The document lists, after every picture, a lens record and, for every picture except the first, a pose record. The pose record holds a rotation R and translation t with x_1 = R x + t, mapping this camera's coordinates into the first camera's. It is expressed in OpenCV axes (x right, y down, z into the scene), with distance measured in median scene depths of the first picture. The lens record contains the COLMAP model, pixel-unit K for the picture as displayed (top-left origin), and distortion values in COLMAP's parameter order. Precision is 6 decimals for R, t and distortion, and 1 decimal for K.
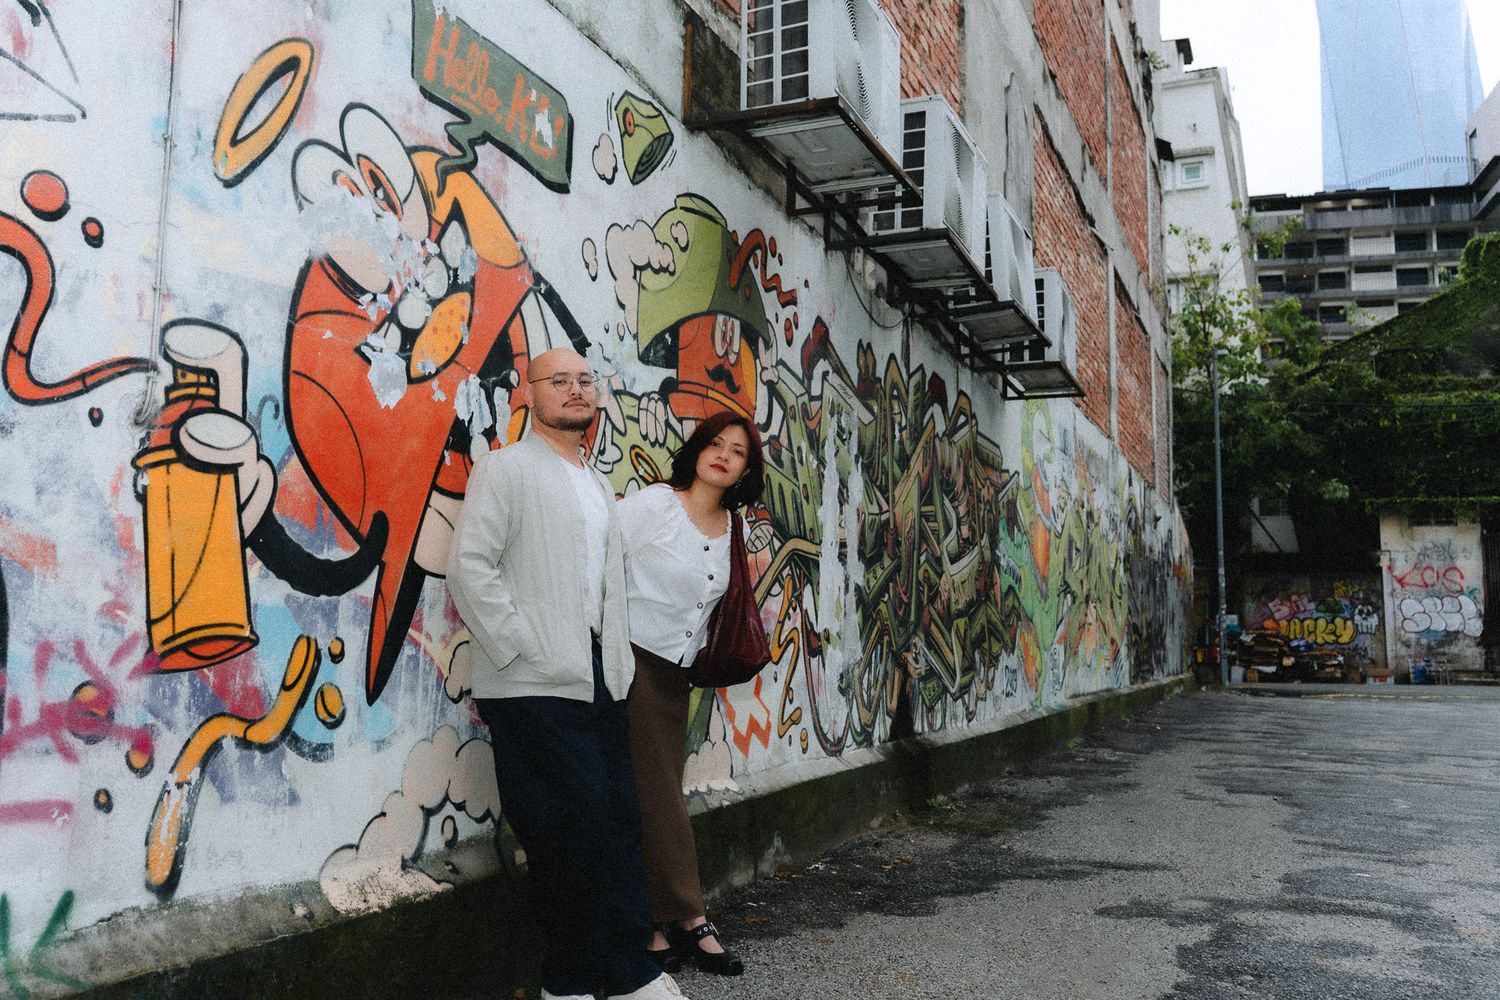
lens RADIAL K [[1185.0, 0, 744.3], [0, 1185.0, 500.2], [0, 0, 1]] dist [0.008758, 0.007259]
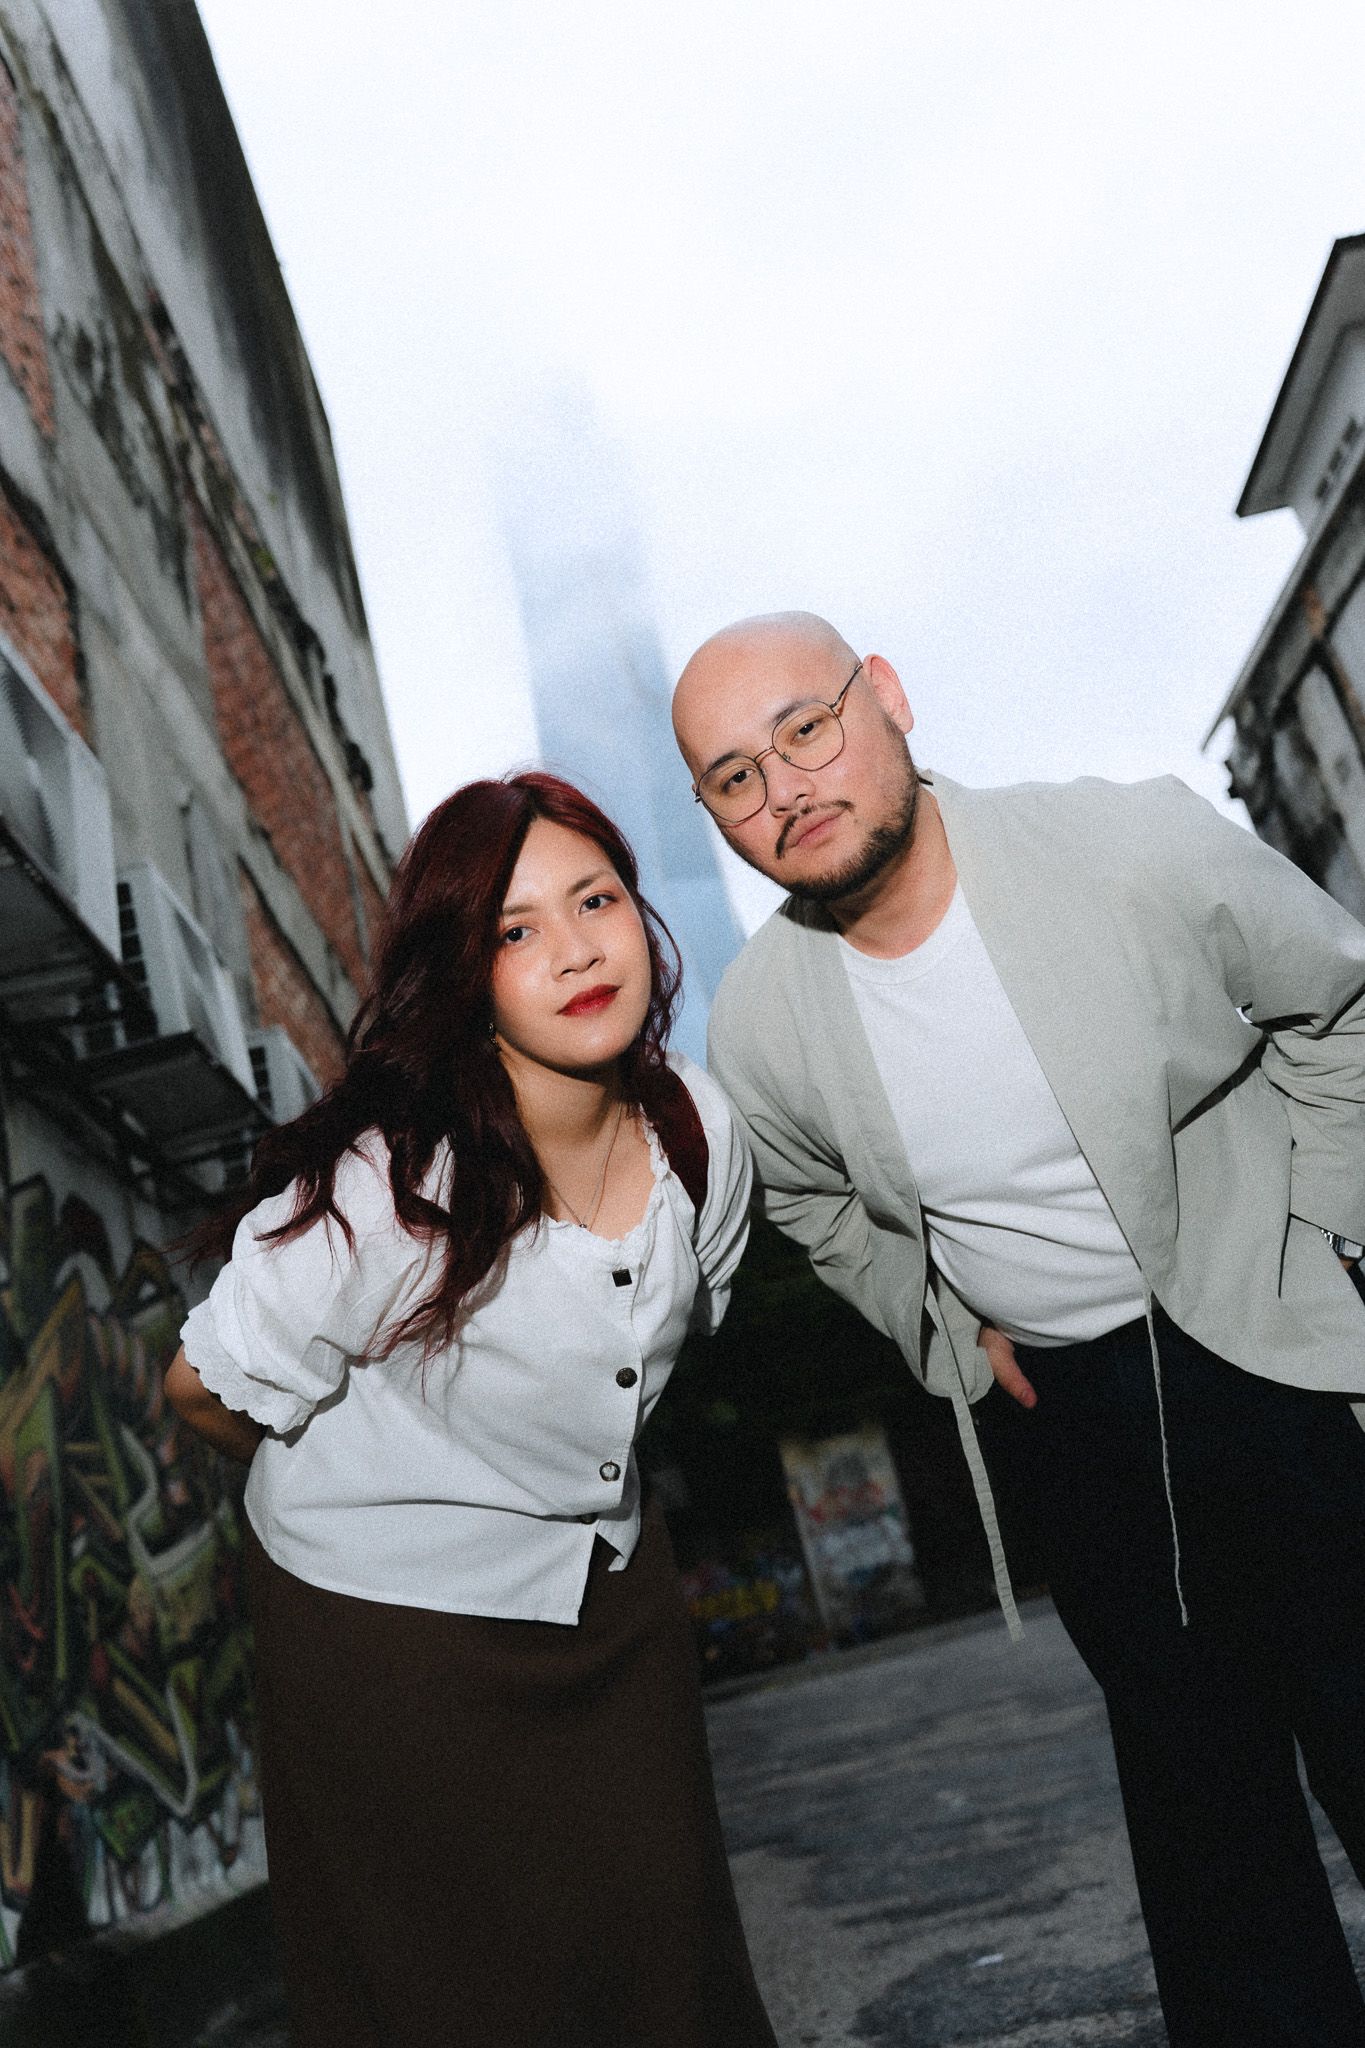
lens RADIAL K [[1618.0, 0, 681.5], [0, 1618.0, 1022.6], [0, 0, 1]] dist [0.008758, 0.007259]
pose [[0.889635, -0.064510, 0.452093, 0.073870], [0.192346, 0.950808, -0.242830, 0.049500], [-0.414189, 0.302989, 0.858281, 0.210404]]
